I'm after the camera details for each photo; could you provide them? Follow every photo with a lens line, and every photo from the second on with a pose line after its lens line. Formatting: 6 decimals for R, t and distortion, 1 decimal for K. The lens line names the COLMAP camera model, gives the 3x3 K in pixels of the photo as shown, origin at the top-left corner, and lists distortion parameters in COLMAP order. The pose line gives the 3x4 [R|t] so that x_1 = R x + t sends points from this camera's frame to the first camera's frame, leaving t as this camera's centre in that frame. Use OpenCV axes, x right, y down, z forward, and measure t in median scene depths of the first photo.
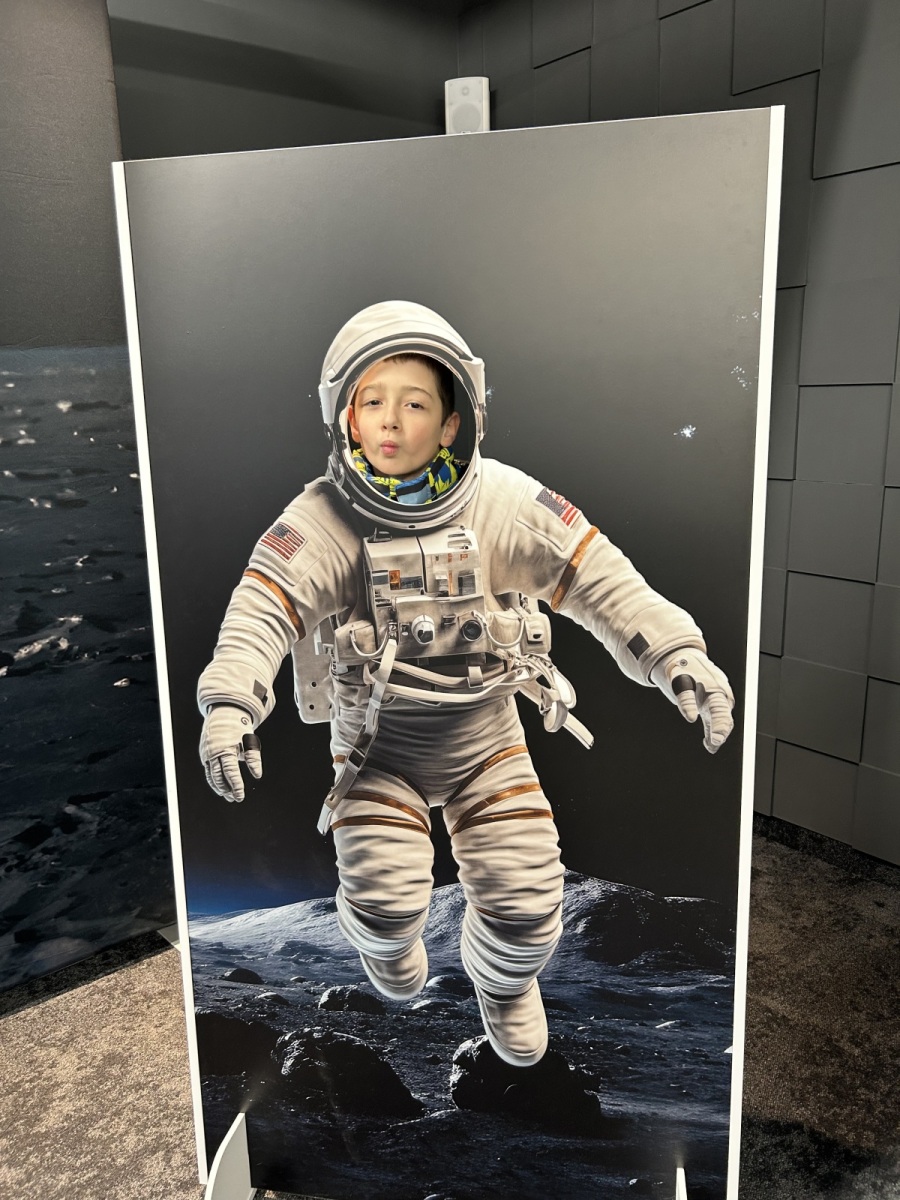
lens RADIAL K [[923.8, 0, 455.5], [0, 923.8, 609.6], [0, 0, 1]] dist [0.037469, -0.048847]
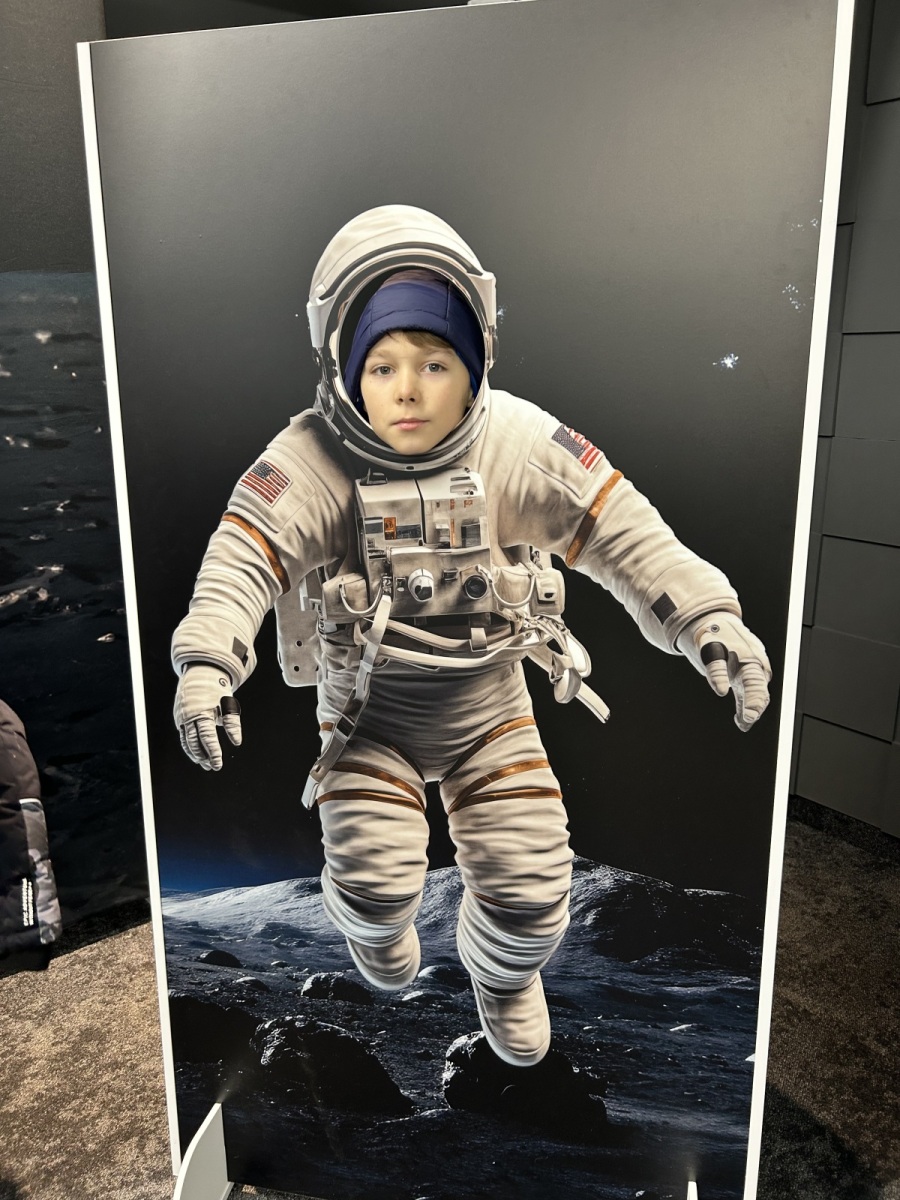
lens RADIAL K [[923.8, 0, 456.1], [0, 923.8, 607.3], [0, 0, 1]] dist [0.037469, -0.048847]
pose [[0.999609, 0.022018, -0.017244, 0.013976], [-0.021392, 0.999134, 0.035681, 0.010502], [0.018014, -0.035298, 0.999214, 0.107206]]
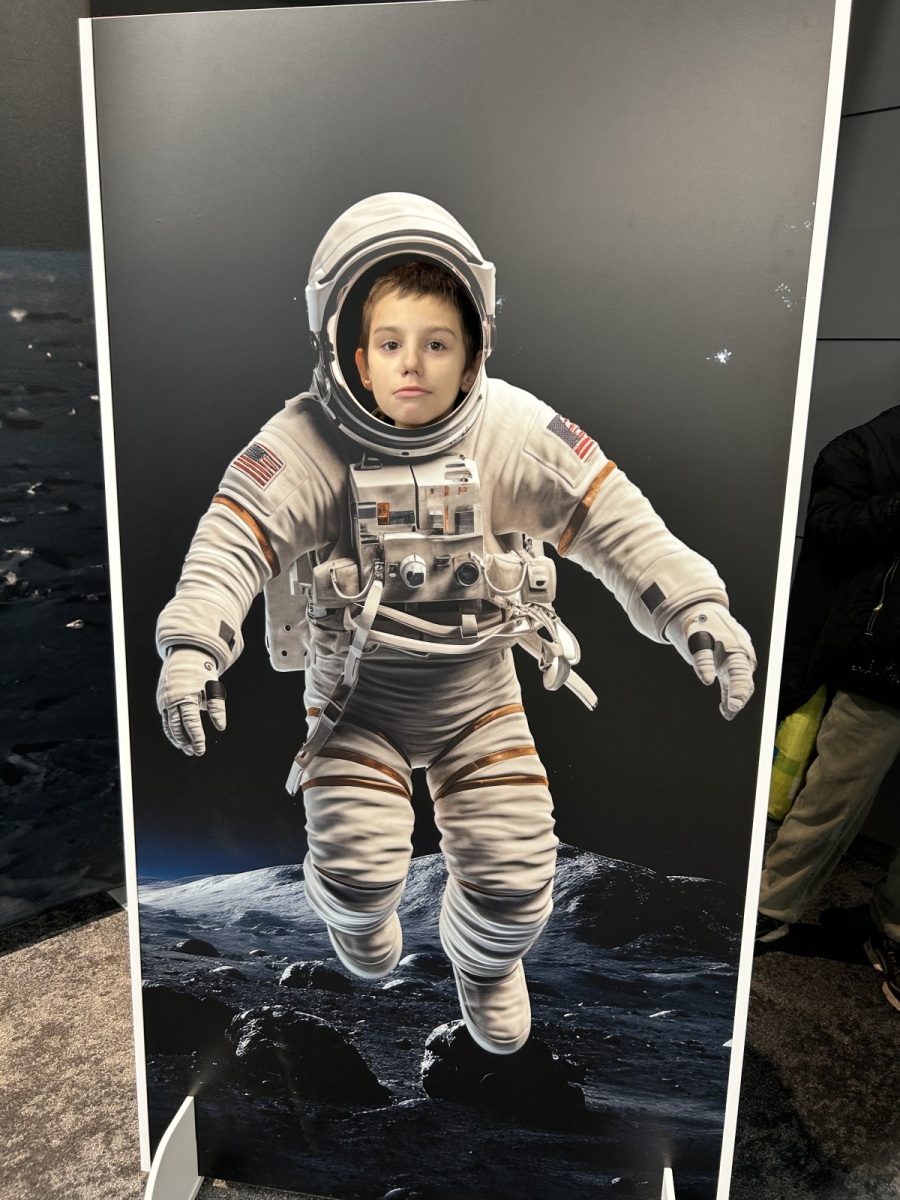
lens RADIAL K [[923.8, 0, 459.0], [0, 923.8, 596.7], [0, 0, 1]] dist [0.037469, -0.048847]
pose [[0.998609, 0.039427, 0.035013, -0.020285], [-0.040219, 0.998944, 0.022229, 0.024193], [-0.034100, -0.023607, 0.999140, 0.102387]]
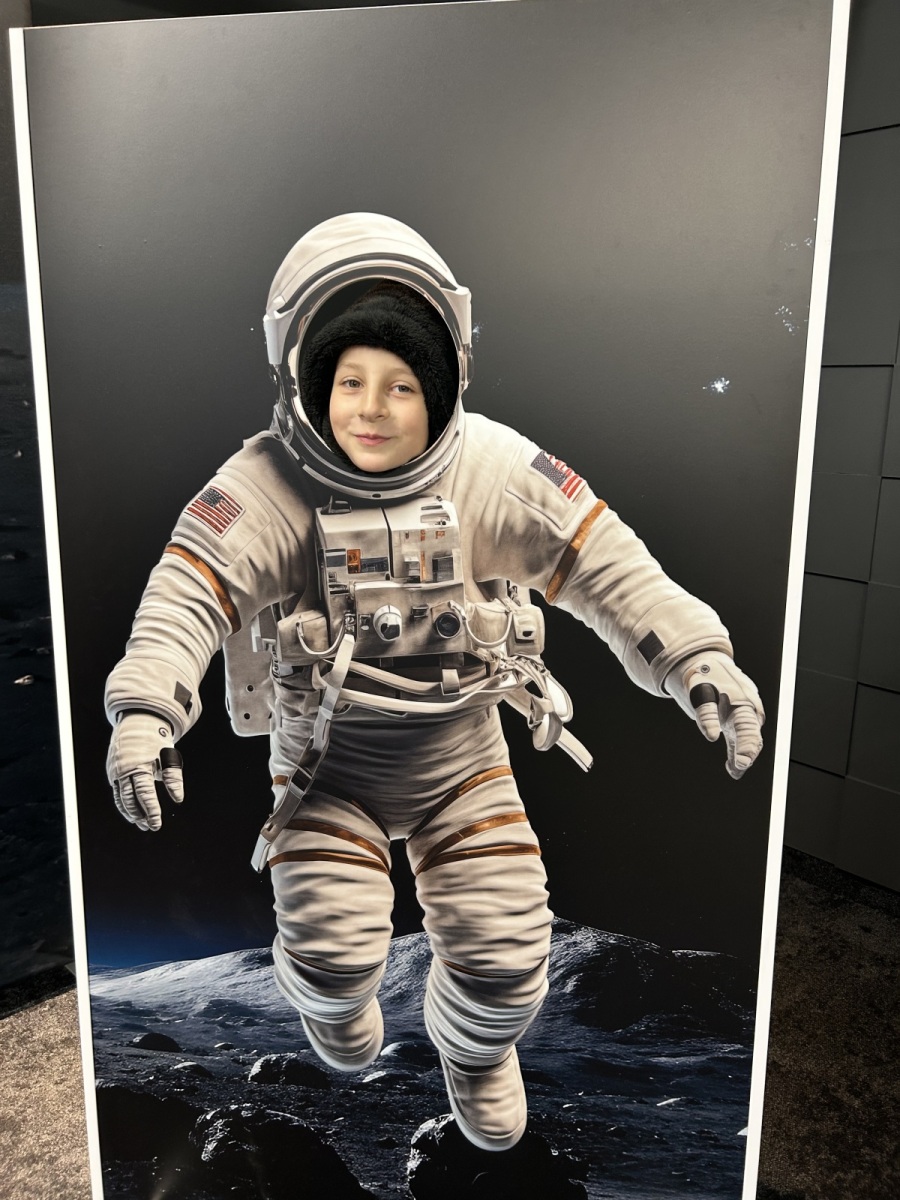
lens RADIAL K [[923.8, 0, 458.9], [0, 923.8, 600.5], [0, 0, 1]] dist [0.037469, -0.048847]
pose [[0.997731, 0.018873, 0.064620, -0.024428], [-0.018487, 0.999808, -0.006567, 0.005829], [-0.064731, 0.005357, 0.997888, 0.176346]]
